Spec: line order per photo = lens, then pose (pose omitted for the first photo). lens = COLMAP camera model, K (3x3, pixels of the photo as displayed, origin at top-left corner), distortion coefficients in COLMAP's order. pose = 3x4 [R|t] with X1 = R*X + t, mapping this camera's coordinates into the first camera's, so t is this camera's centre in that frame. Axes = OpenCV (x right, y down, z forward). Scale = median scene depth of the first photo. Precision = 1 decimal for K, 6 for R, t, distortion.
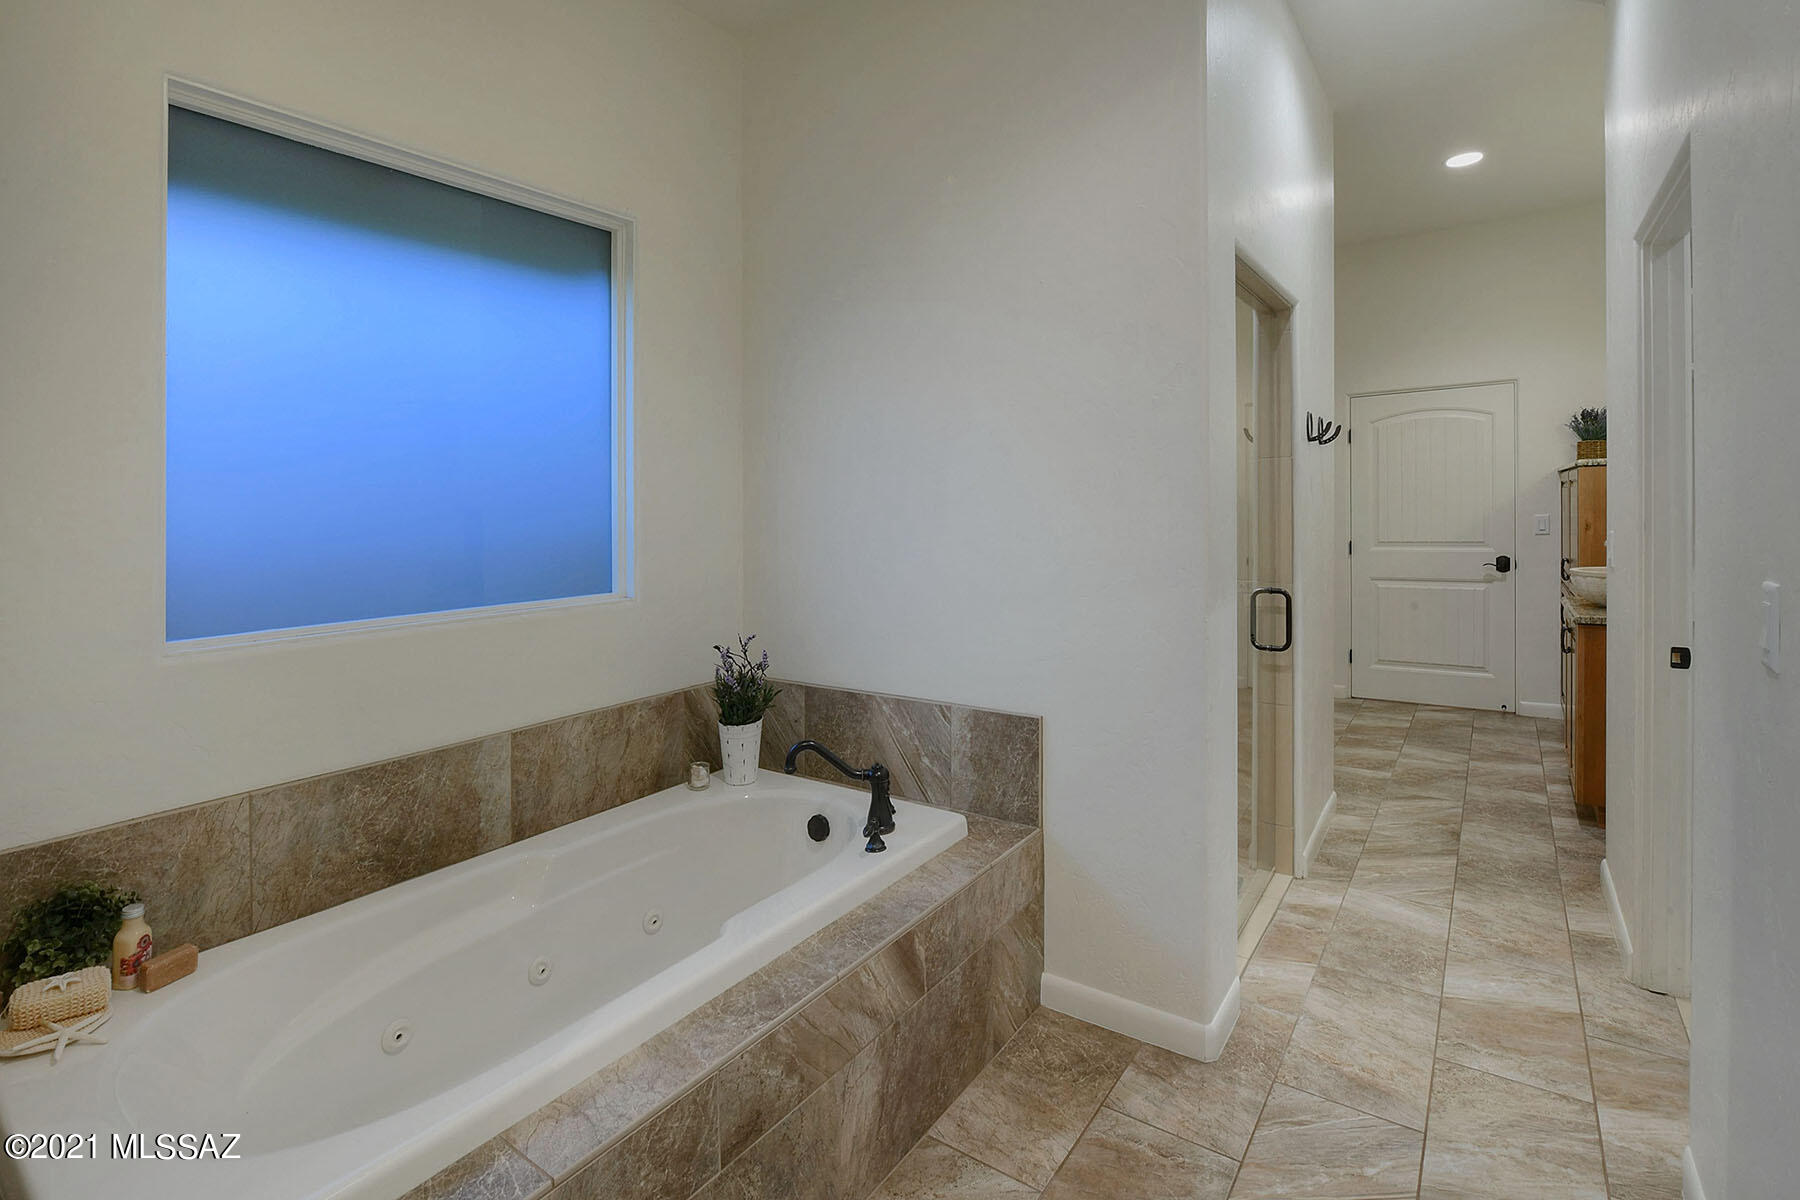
lens RADIAL K [[791.8, 0, 893.4], [0, 791.8, 519.9], [0, 0, 1]] dist [-0.011734, 0.000199]
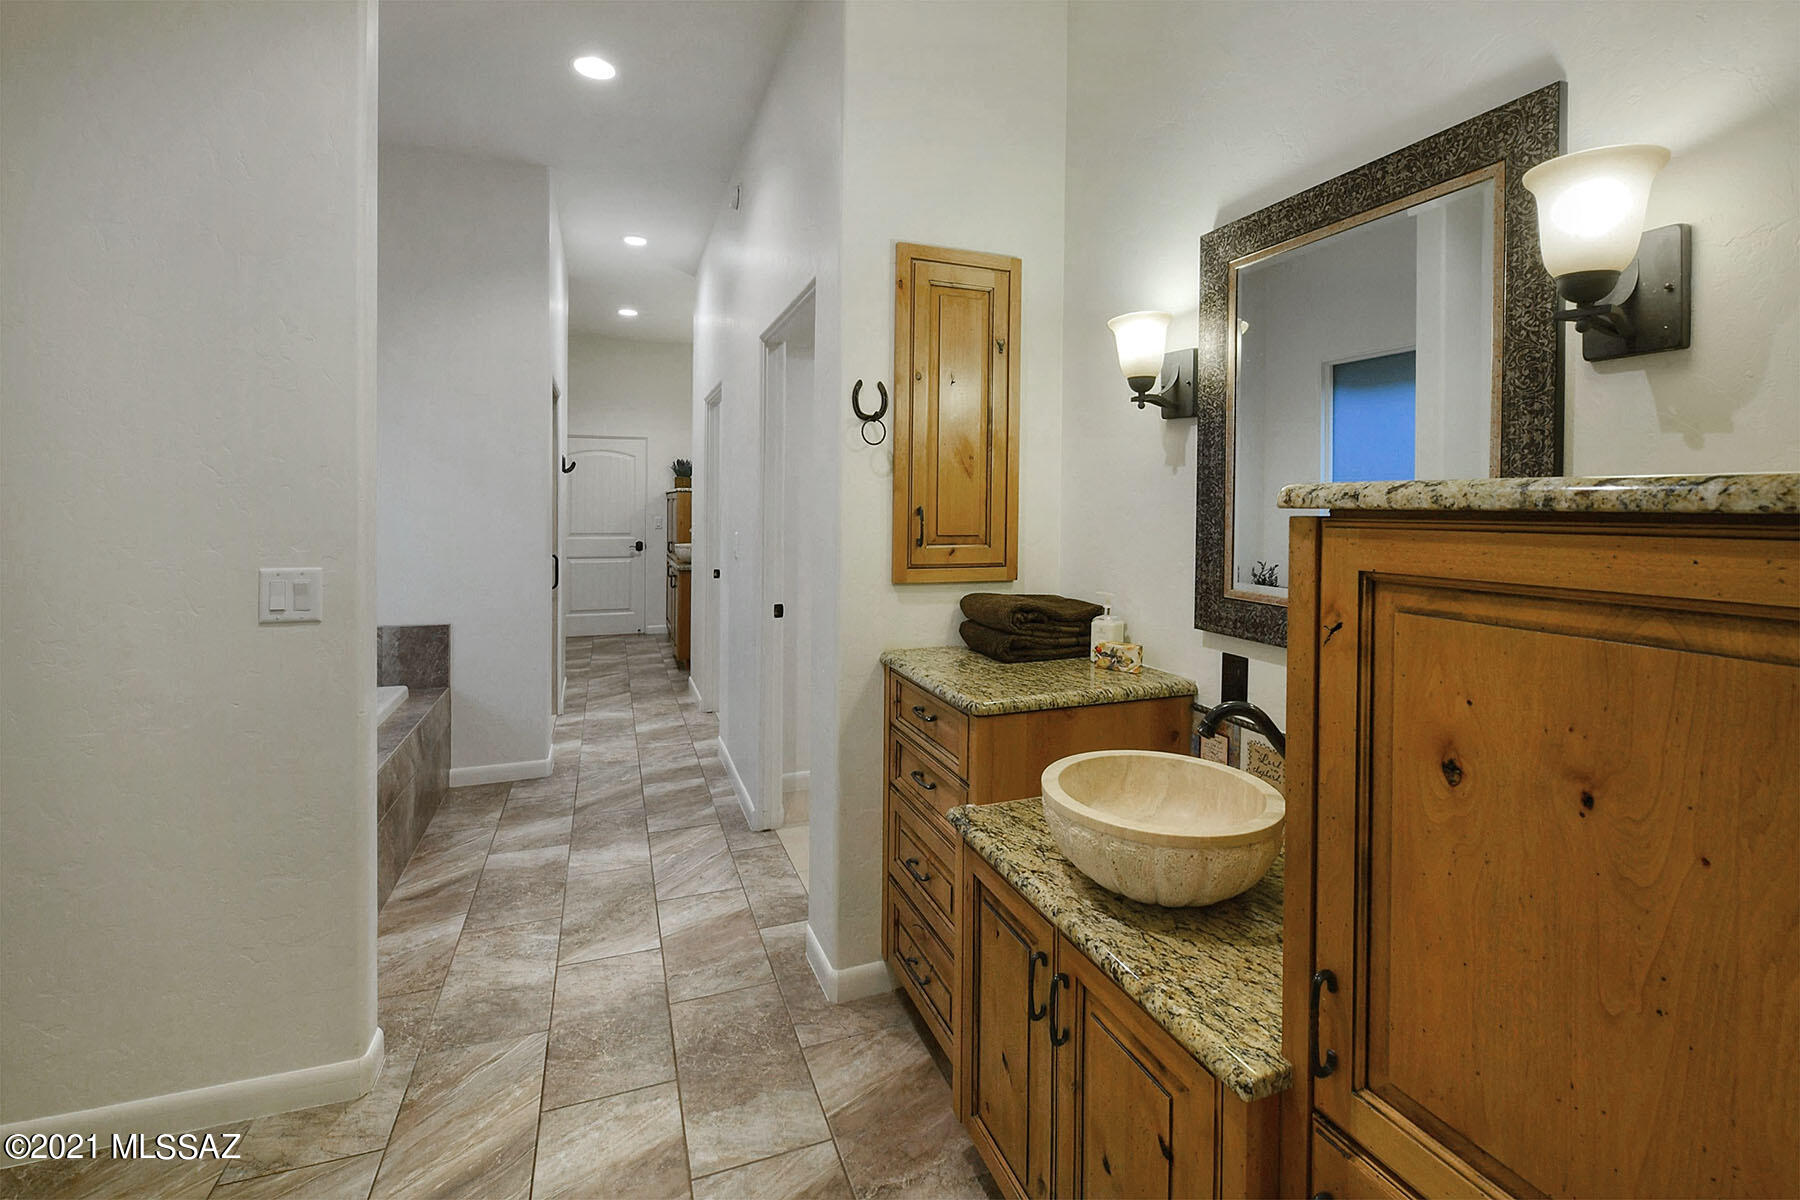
lens RADIAL K [[751.6, 0, 887.6], [0, 751.6, 517.3], [0, 0, 1]] dist [-0.014202, -0.000529]
pose [[0.530977, 0.016802, 0.847220, -0.548232], [-0.010412, 0.999857, -0.013303, 0.018712], [-0.847322, -0.001758, 0.531076, -0.546160]]
